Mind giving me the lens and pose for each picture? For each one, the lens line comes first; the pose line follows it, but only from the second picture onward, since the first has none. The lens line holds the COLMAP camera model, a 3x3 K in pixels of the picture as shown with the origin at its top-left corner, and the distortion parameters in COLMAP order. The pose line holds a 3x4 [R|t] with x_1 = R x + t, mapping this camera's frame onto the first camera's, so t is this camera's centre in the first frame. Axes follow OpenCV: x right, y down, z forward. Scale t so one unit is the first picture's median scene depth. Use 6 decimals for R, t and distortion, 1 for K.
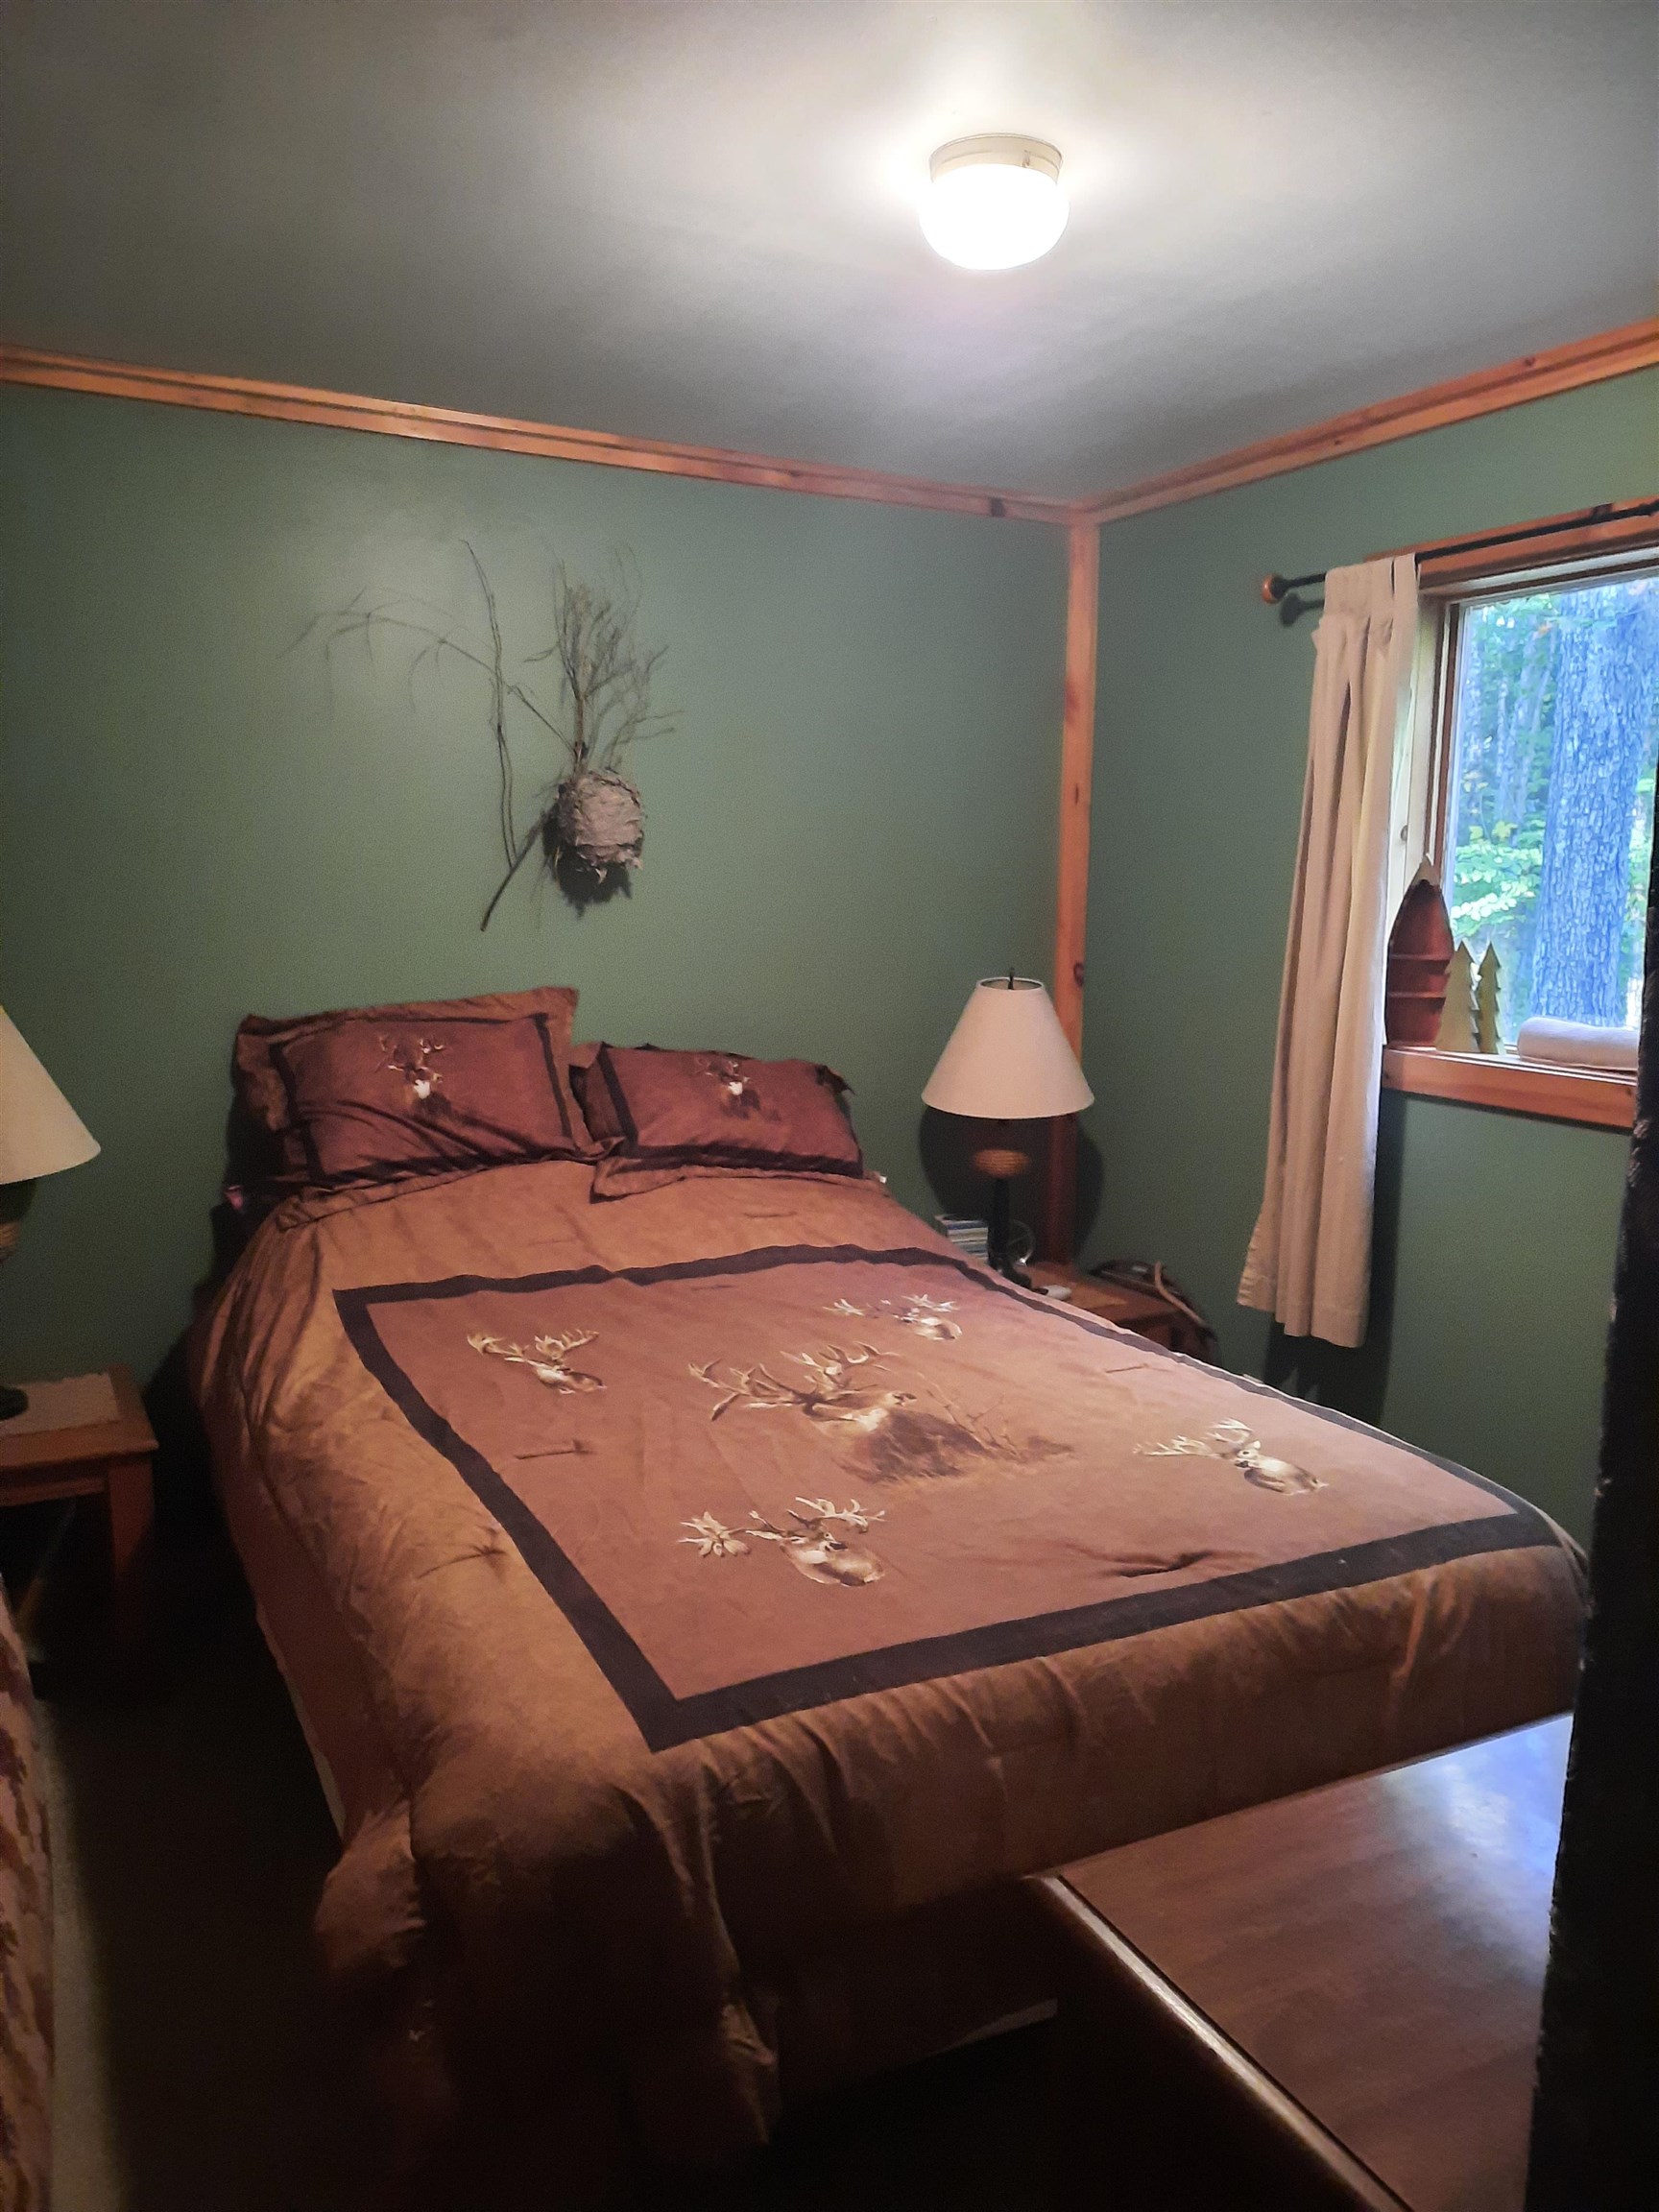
lens RADIAL K [[1610.3, 0, 801.4], [0, 1610.3, 1122.1], [0, 0, 1]] dist [0.053230, -0.055553]
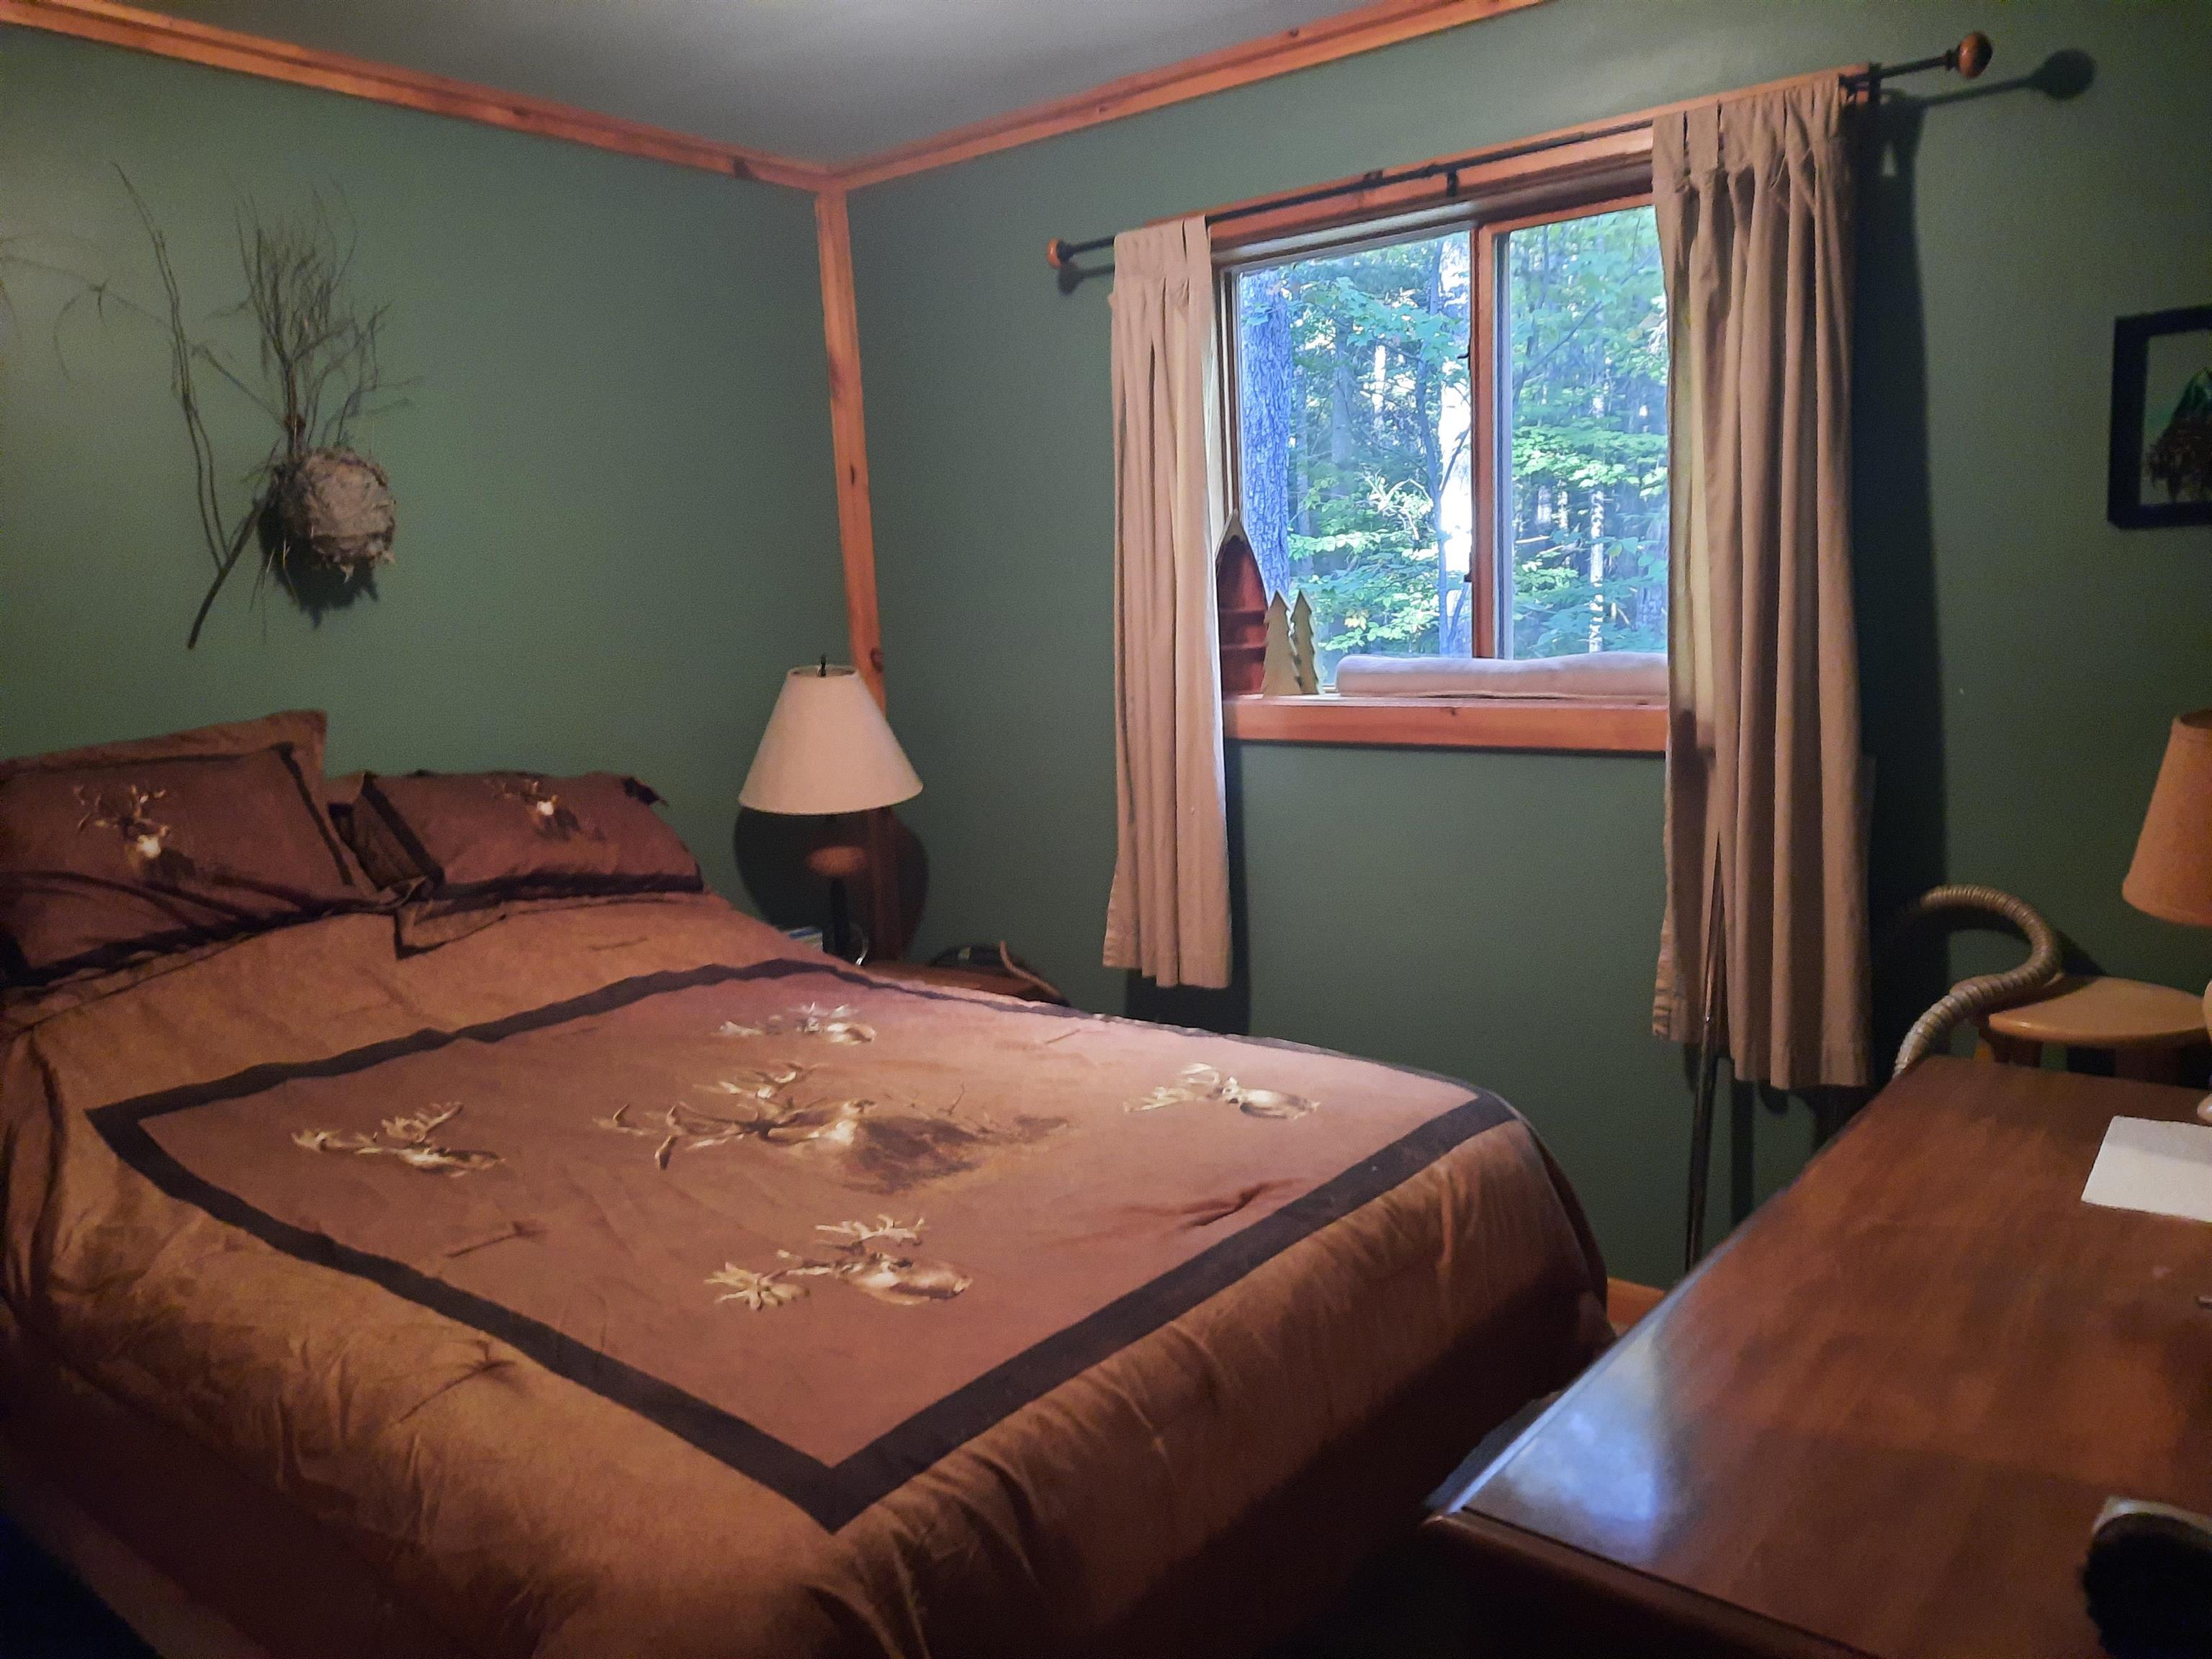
lens RADIAL K [[1610.3, 0, 1116.2], [0, 1610.3, 843.3], [0, 0, 1]] dist [0.053230, -0.055553]
pose [[0.911938, -0.117495, 0.393146, -0.121579], [0.117899, 0.992754, 0.023215, 0.015479], [-0.393025, 0.025180, 0.919183, 0.078775]]
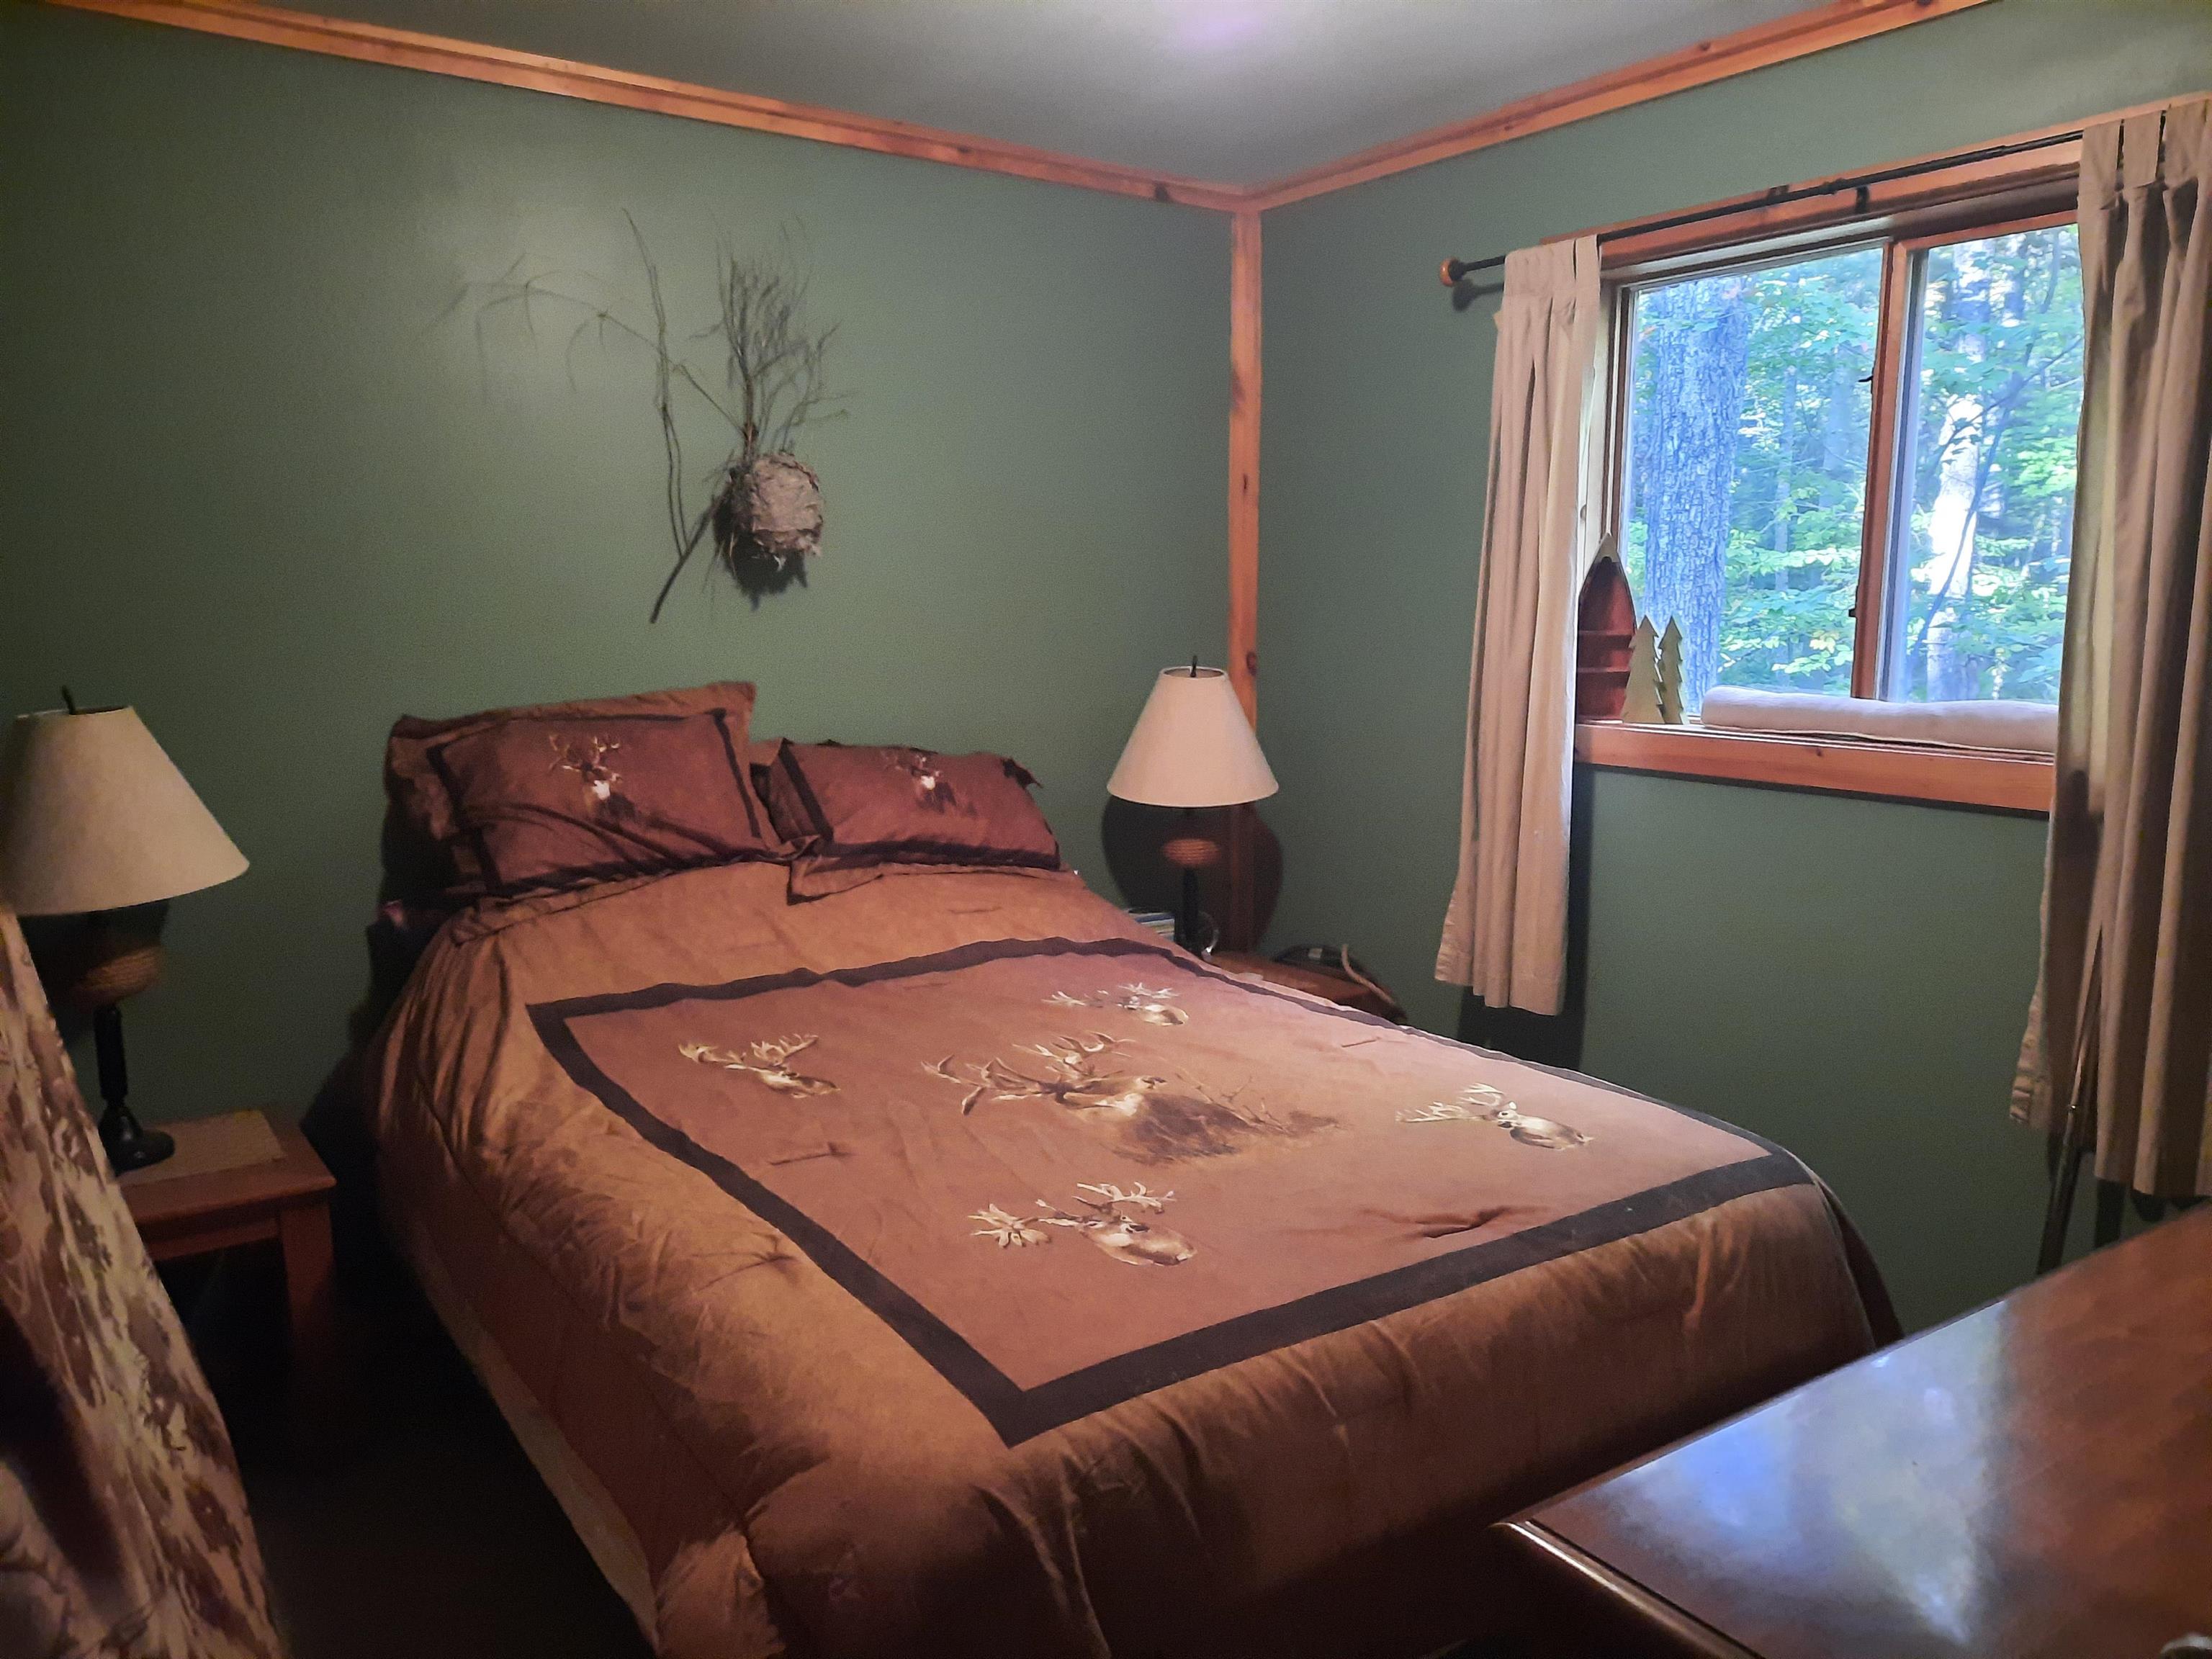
lens RADIAL K [[1610.3, 0, 1110.5], [0, 1610.3, 844.9], [0, 0, 1]] dist [0.053230, -0.055553]
pose [[0.990171, -0.034834, 0.135455, -0.073797], [0.034419, 0.999393, 0.005406, 0.017023], [-0.135562, -0.000691, 0.990769, 0.027163]]
